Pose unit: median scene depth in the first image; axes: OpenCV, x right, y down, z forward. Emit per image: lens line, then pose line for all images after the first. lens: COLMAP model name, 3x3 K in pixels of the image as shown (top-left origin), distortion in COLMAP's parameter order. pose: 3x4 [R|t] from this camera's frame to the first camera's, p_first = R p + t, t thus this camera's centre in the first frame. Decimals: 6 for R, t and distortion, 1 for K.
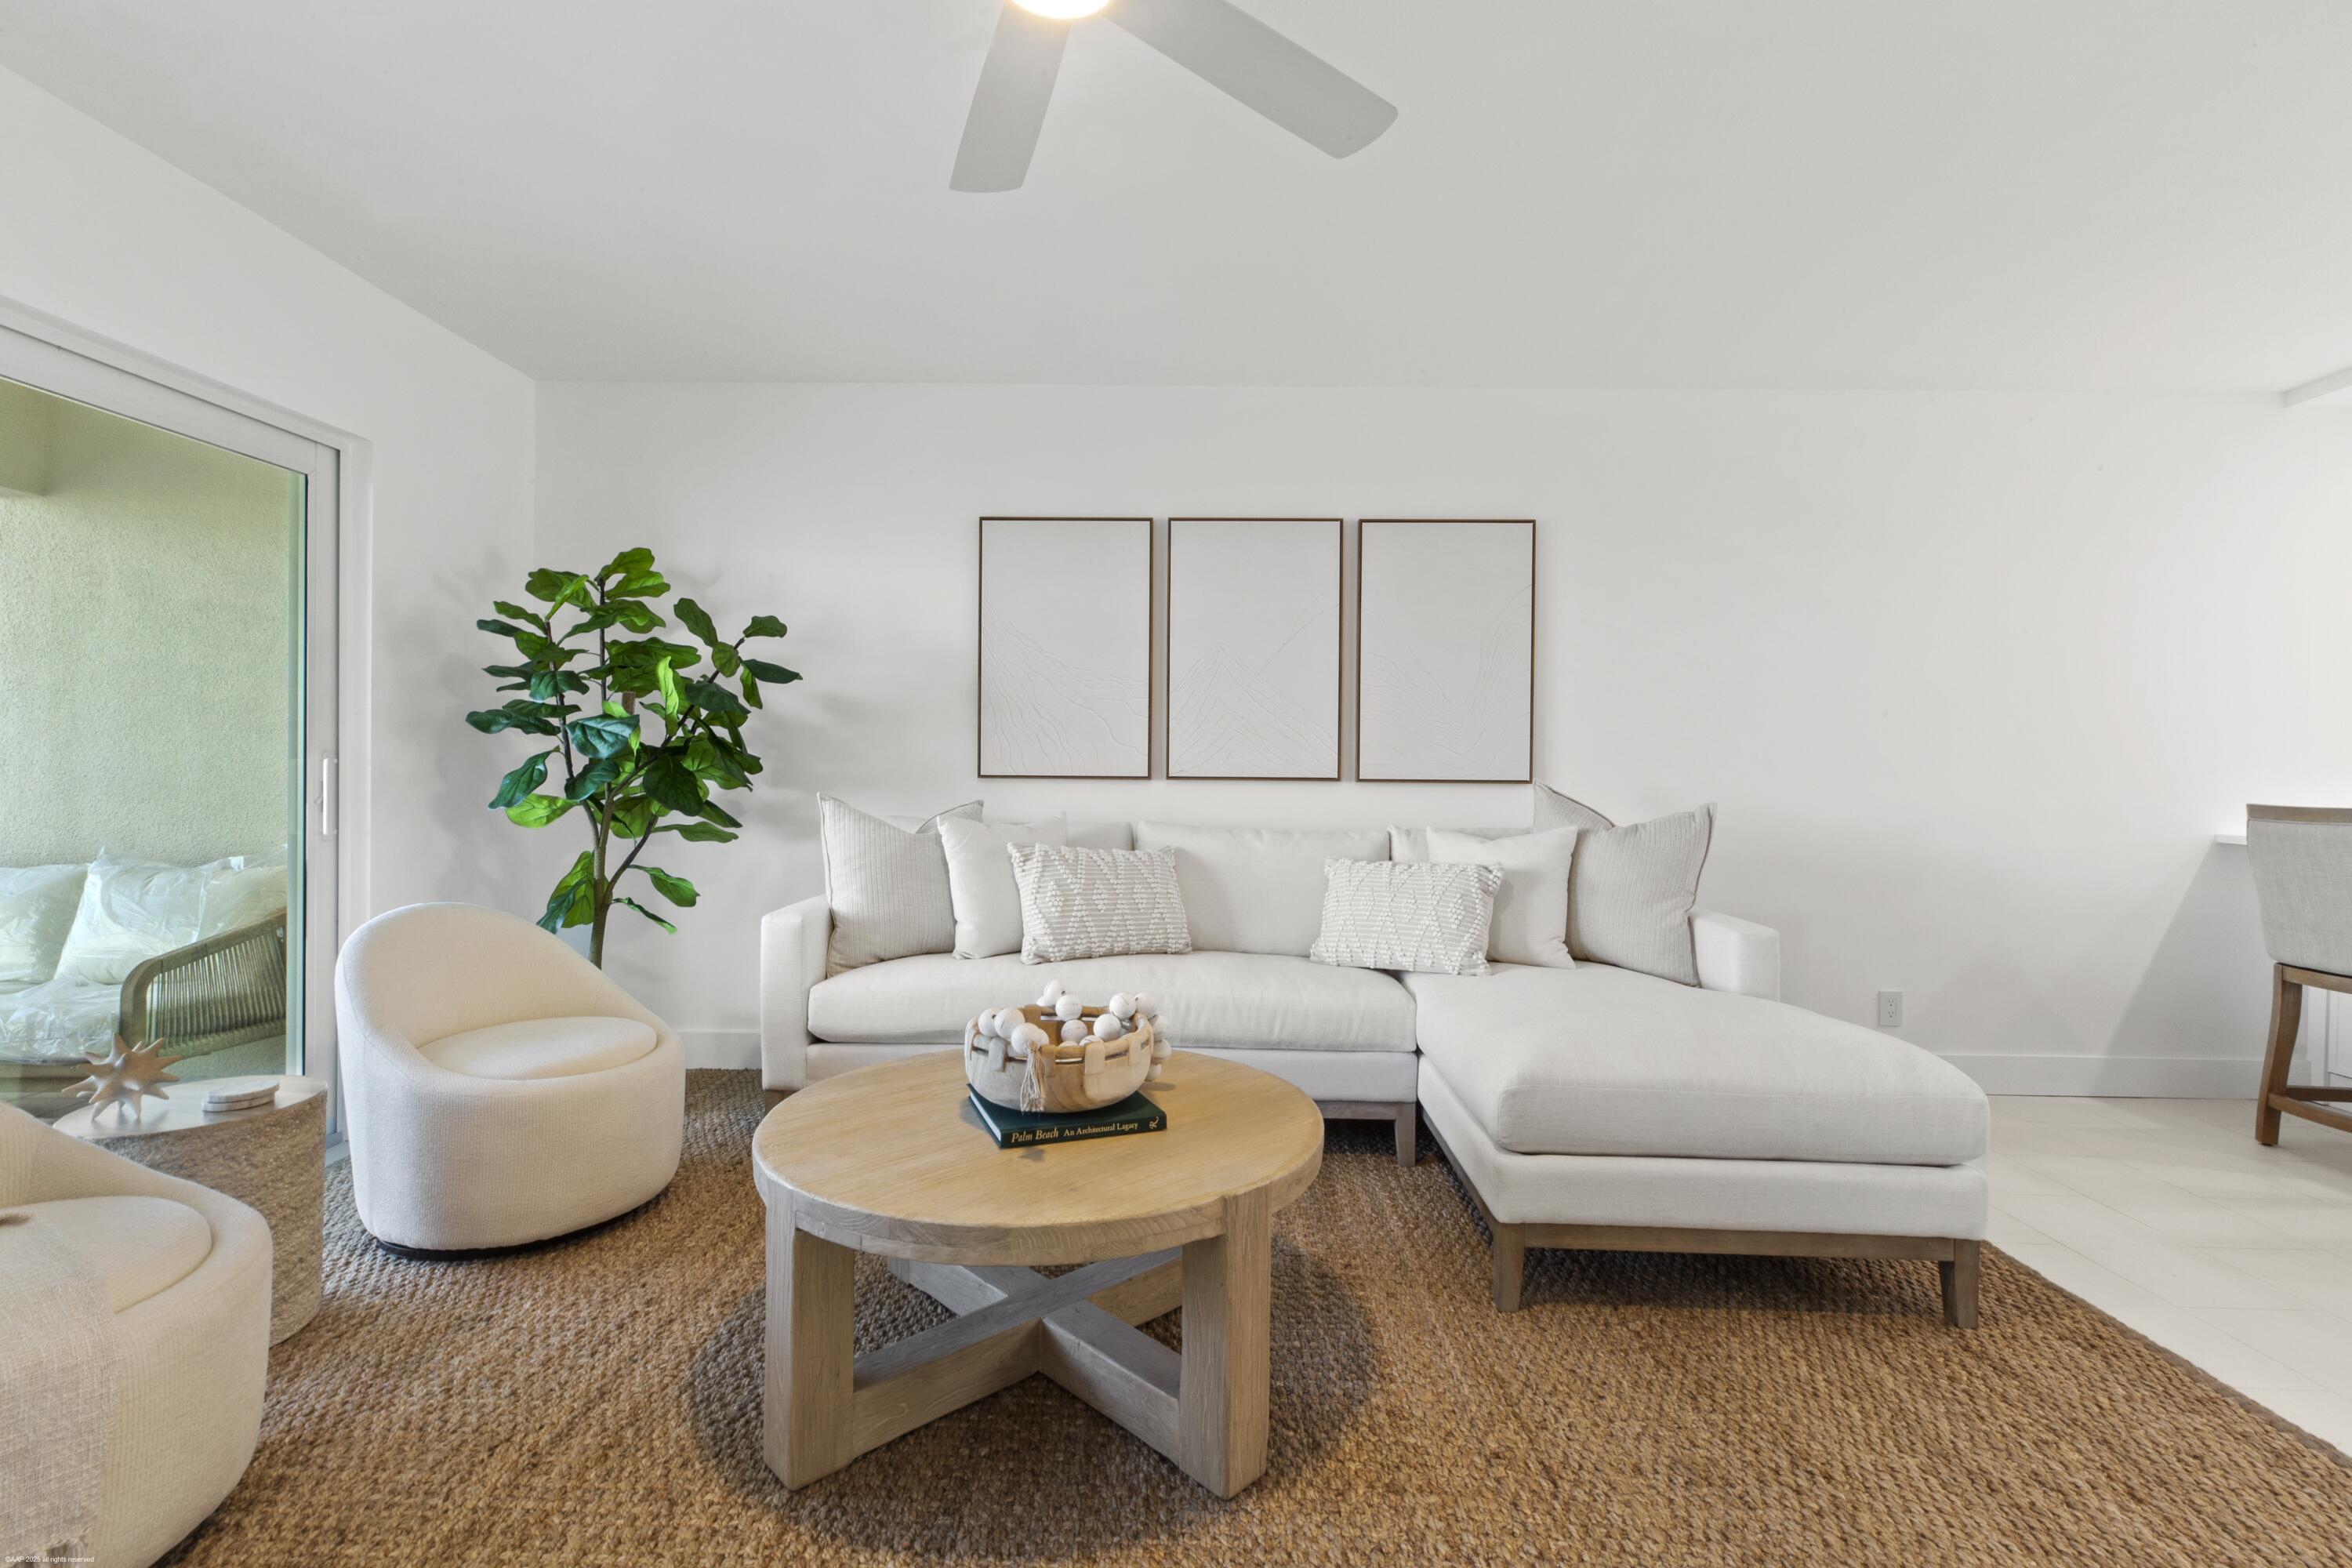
lens RADIAL K [[1066.7, 0, 1176.0], [0, 1066.7, 784.0], [0, 0, 1]] dist [0.010779, -0.000082]
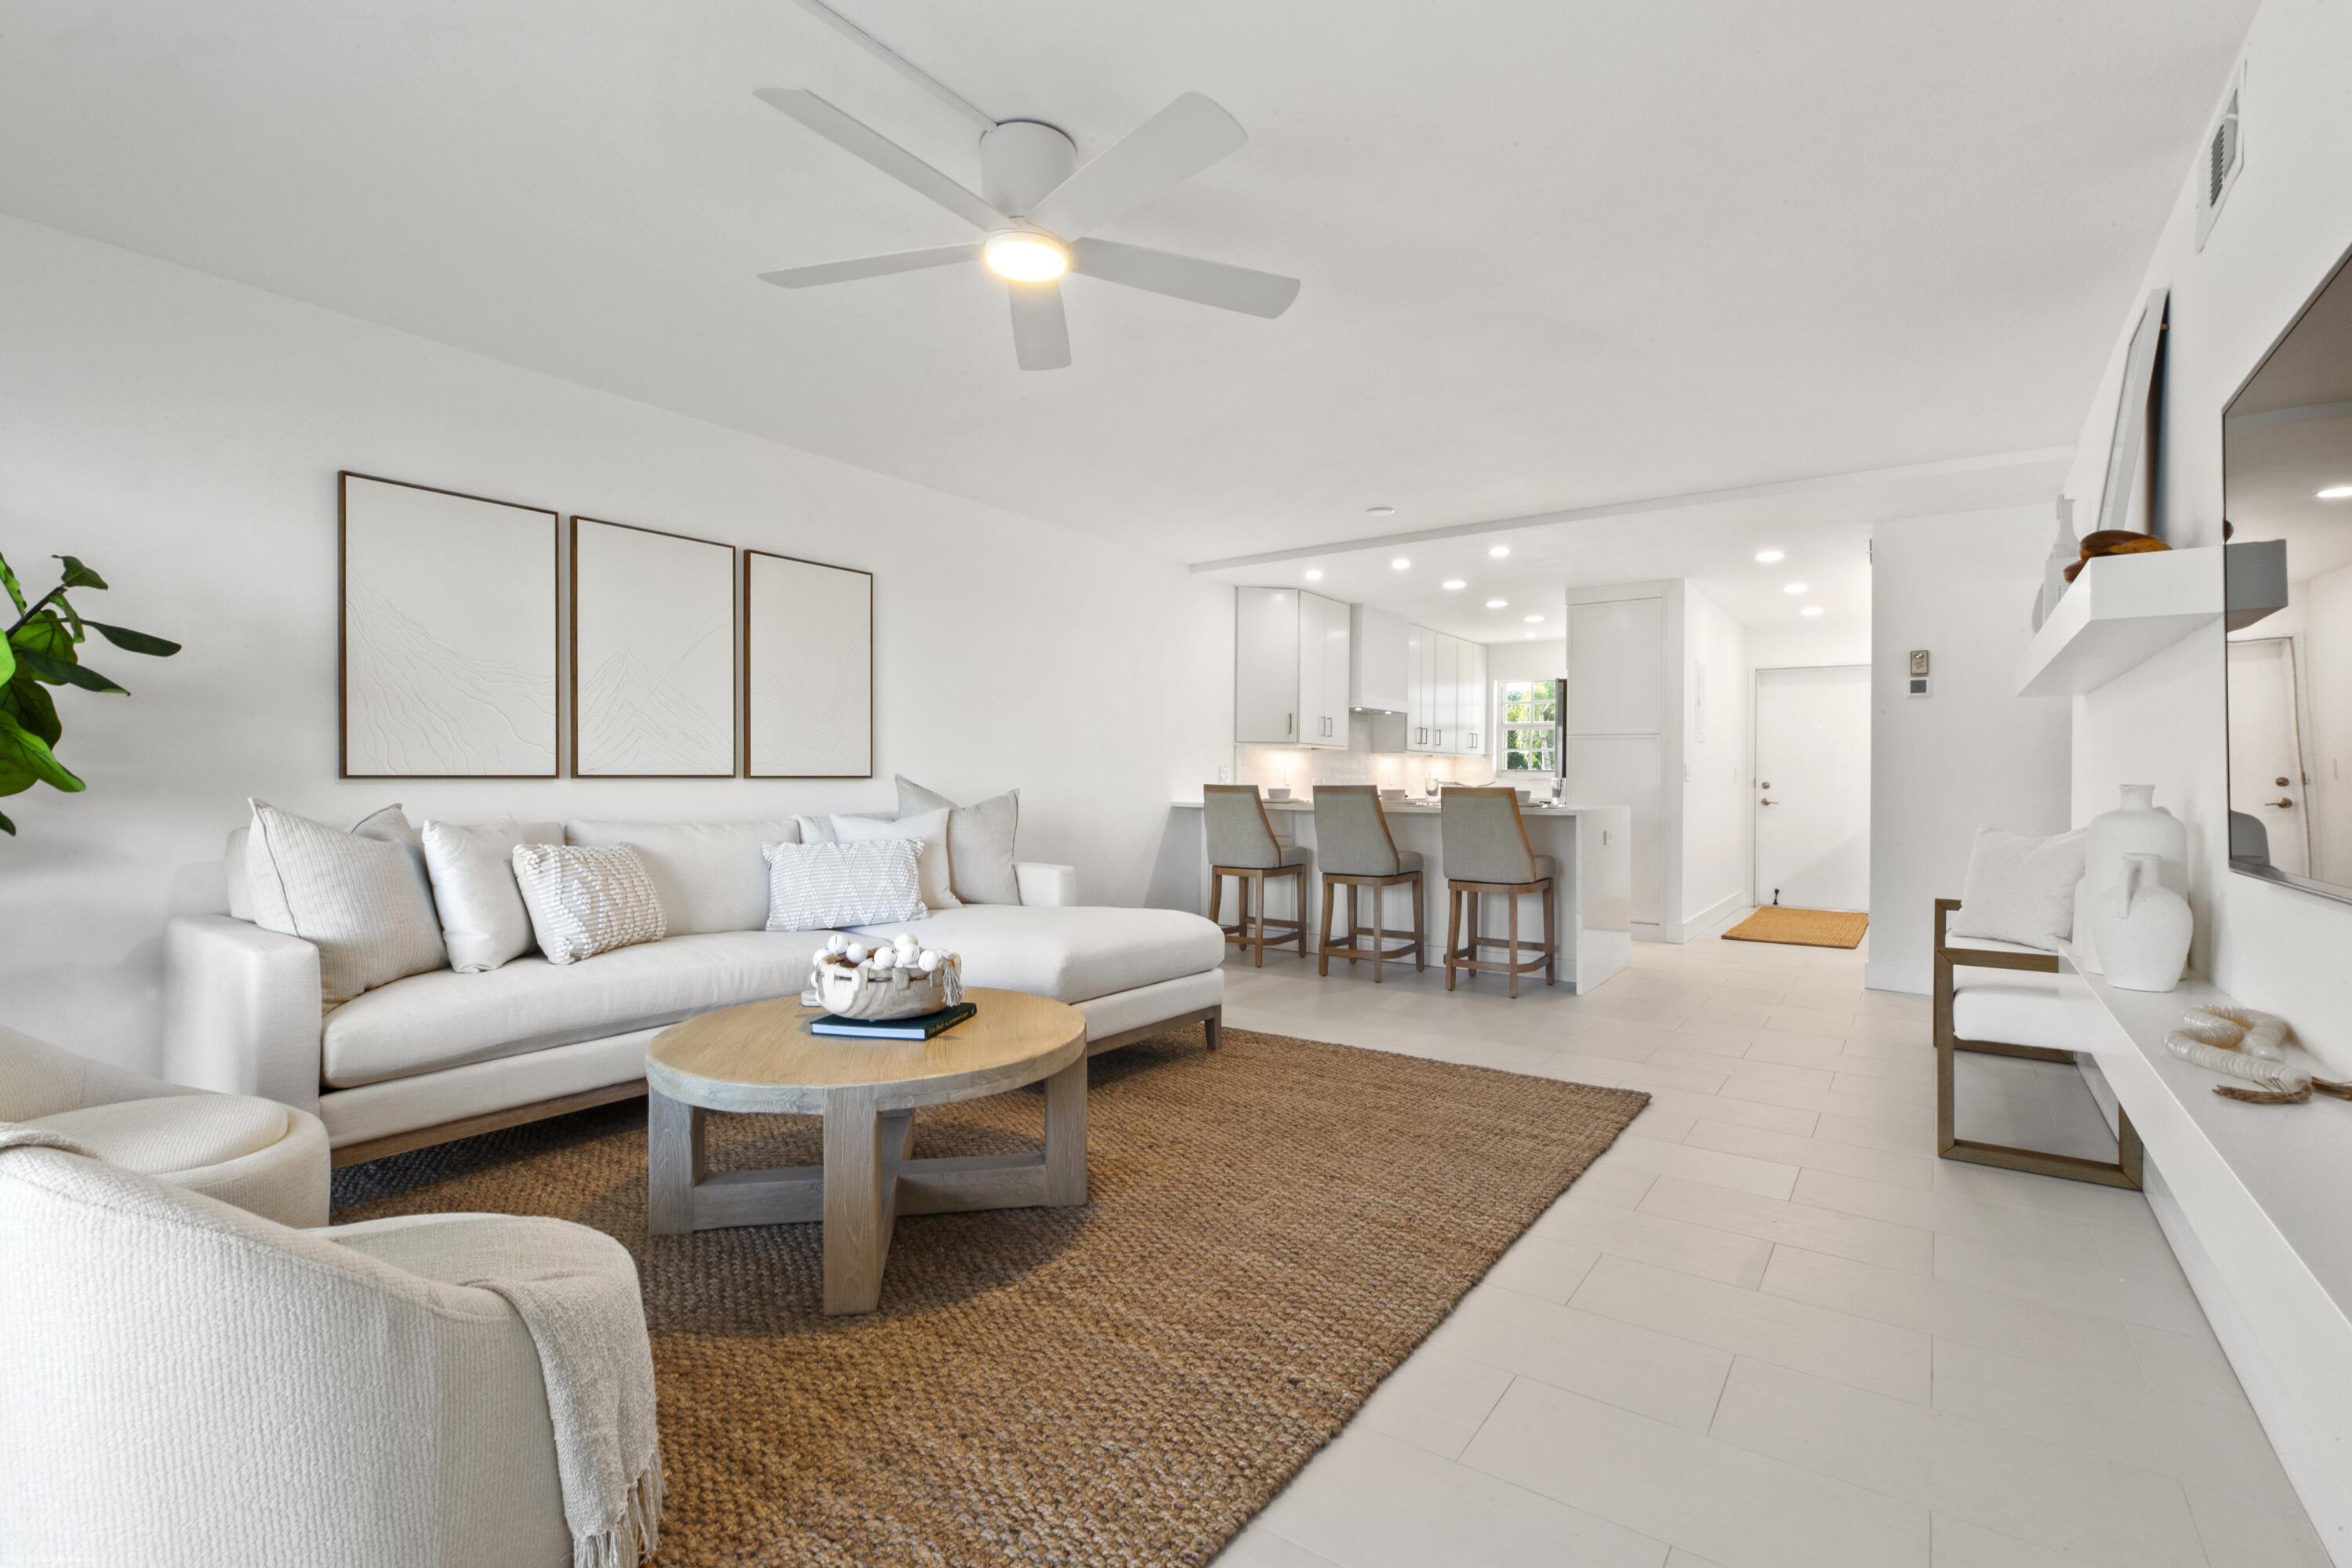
lens RADIAL K [[1068.3, 0, 1176.5], [0, 1068.3, 787.4], [0, 0, 1]] dist [0.002147, 0.000052]
pose [[0.567561, -0.017750, 0.823140, -0.607769], [0.011250, 0.999841, 0.013804, -0.003347], [-0.823255, 0.001426, 0.567670, -0.034715]]
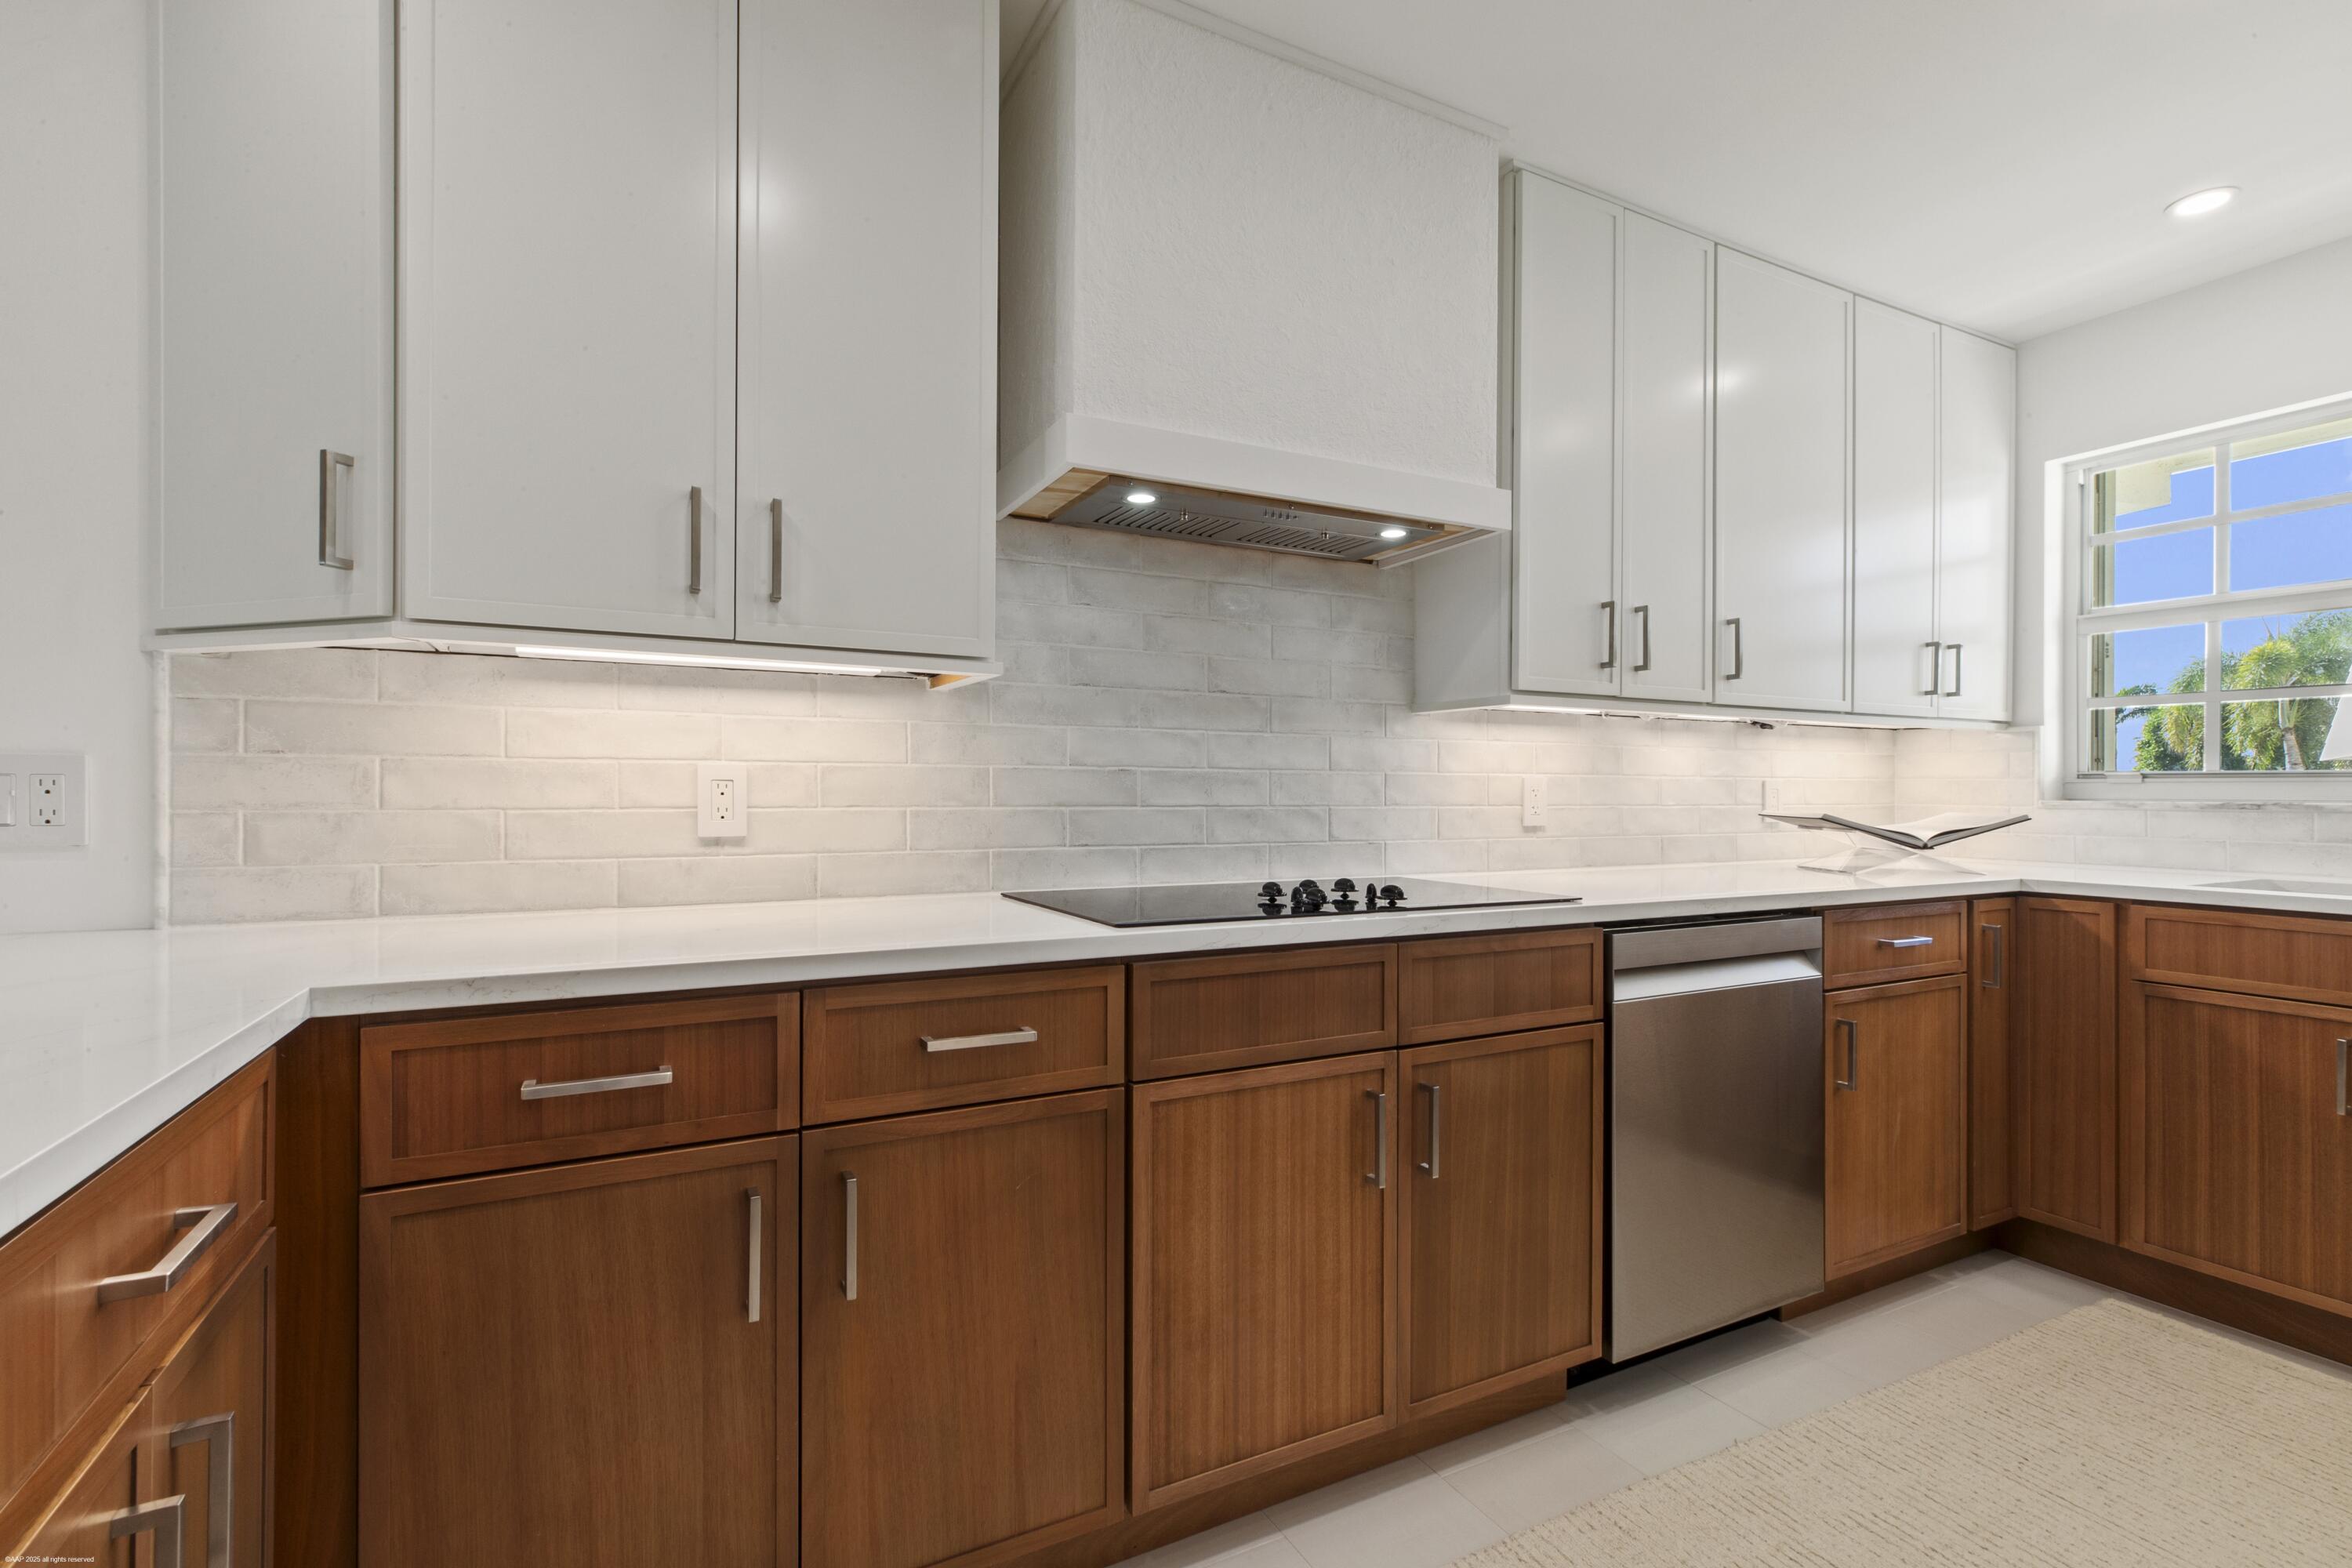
lens RADIAL K [[1068.3, 0, 1176.5], [0, 1068.3, 787.4], [0, 0, 1]] dist [0.002147, 0.000052]
pose [[0.871835, -0.006437, 0.489757, 1.480770], [0.010049, 0.999938, -0.004746, -0.000276], [-0.489696, 0.009059, 0.871846, 0.594295]]
